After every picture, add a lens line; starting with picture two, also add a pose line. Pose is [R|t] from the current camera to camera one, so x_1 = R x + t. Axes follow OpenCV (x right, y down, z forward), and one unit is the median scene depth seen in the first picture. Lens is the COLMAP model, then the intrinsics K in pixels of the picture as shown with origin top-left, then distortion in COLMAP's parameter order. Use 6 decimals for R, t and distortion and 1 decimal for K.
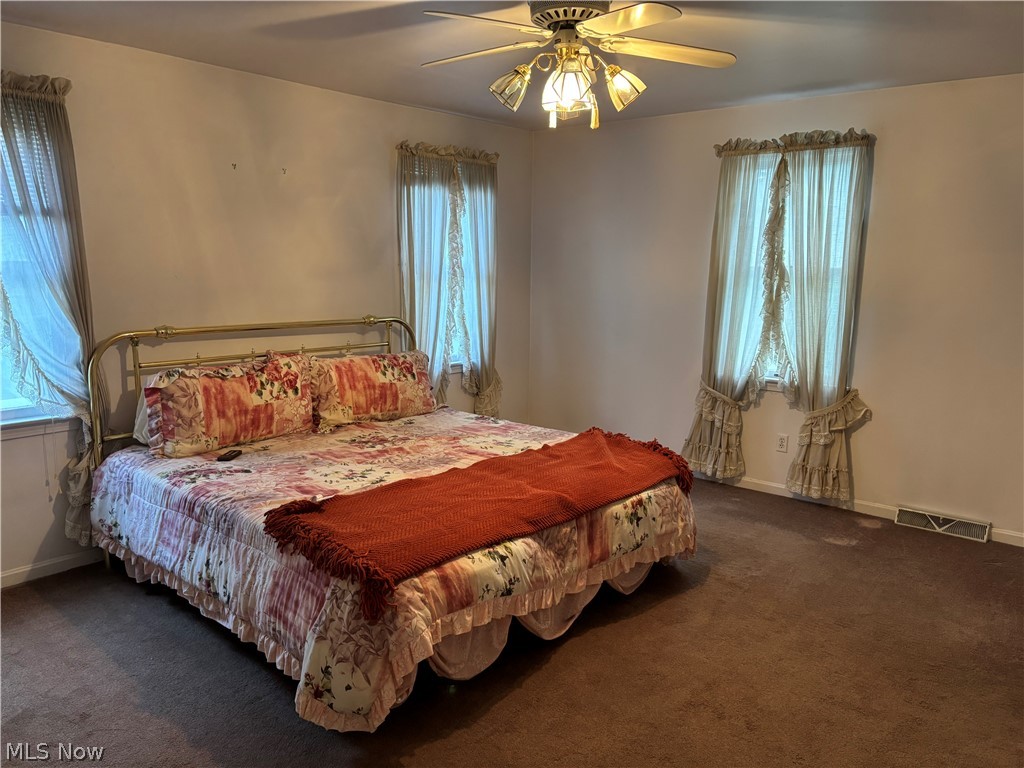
lens RADIAL K [[774.8, 0, 509.0], [0, 774.8, 393.1], [0, 0, 1]] dist [0.063280, -0.066838]
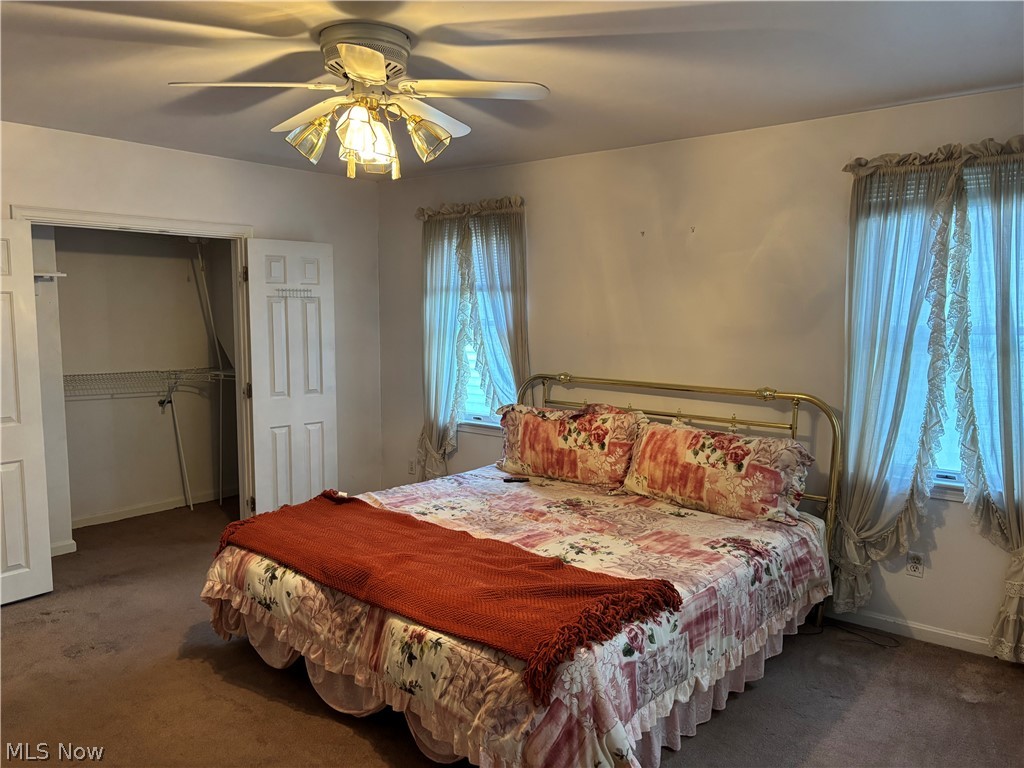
lens RADIAL K [[774.8, 0, 509.0], [0, 774.8, 393.1], [0, 0, 1]] dist [0.063280, -0.066838]
pose [[0.009128, 0.099689, -0.994977, 0.766609], [-0.173704, 0.980049, 0.096600, -0.154462], [0.984756, 0.171950, 0.026262, 0.871011]]
